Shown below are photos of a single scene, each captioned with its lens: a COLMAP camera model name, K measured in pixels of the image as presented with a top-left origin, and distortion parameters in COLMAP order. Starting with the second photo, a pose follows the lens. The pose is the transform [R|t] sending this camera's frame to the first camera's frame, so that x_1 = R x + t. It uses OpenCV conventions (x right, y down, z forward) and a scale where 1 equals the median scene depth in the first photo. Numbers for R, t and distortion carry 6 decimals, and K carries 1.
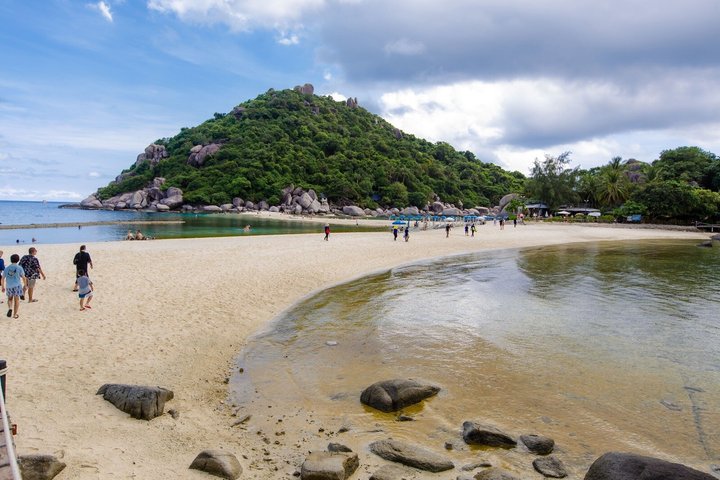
lens RADIAL K [[492.3, 0, 360.0], [0, 492.3, 240.0], [0, 0, 1]] dist [-0.002660, 0.004352]
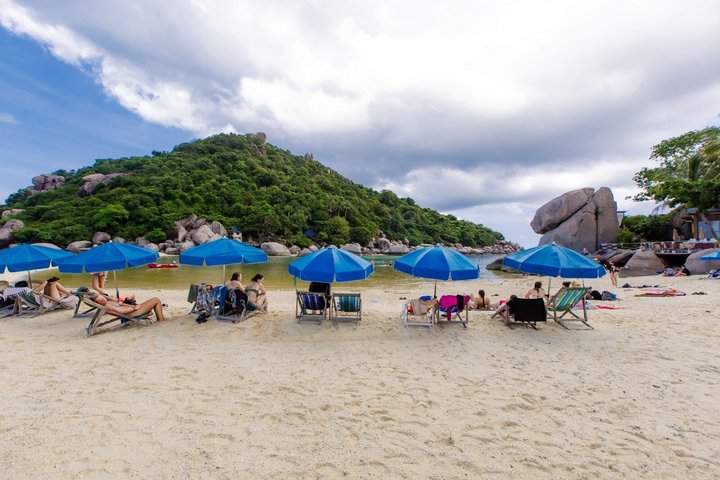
lens RADIAL K [[295.2, 0, 360.0], [0, 295.2, 240.0], [0, 0, 1]] dist [-0.002350, -0.000085]
pose [[0.997241, -0.011766, 0.073289, 0.077257], [0.018834, 0.995155, -0.096501, -0.023286], [-0.071799, 0.097615, 0.992631, 0.478383]]
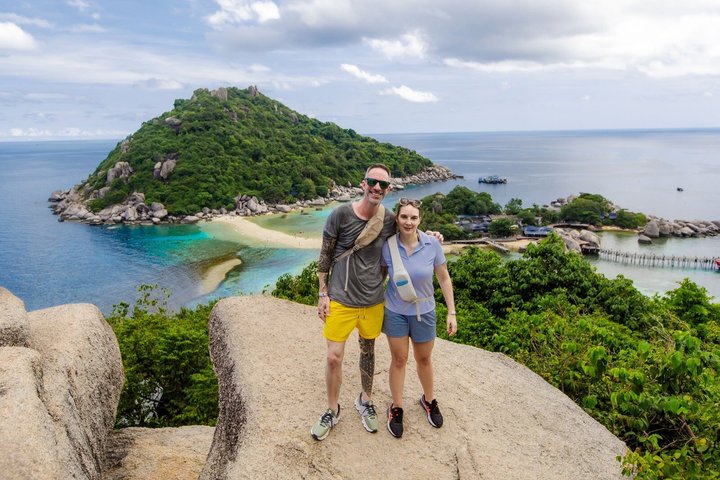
lens RADIAL K [[570.6, 0, 380.8], [0, 570.6, 240.1], [0, 0, 1]] dist [0.002066, -0.002028]
pose [[0.960046, -0.095610, 0.263003, -0.174730], [0.048364, 0.982370, 0.180581, -0.235355], [-0.275631, -0.160647, 0.947745, -0.675953]]
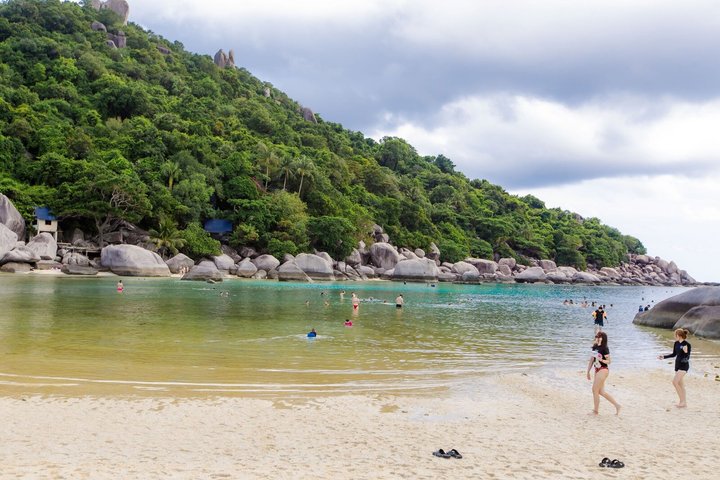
lens RADIAL K [[644.4, 0, 367.0], [0, 644.4, 227.3], [0, 0, 1]] dist [-0.009444, -0.000546]
pose [[0.991921, 0.019674, 0.125324, 0.079803], [-0.003800, 0.992065, -0.125670, -0.024266], [-0.126802, 0.124178, 0.984124, 0.493143]]
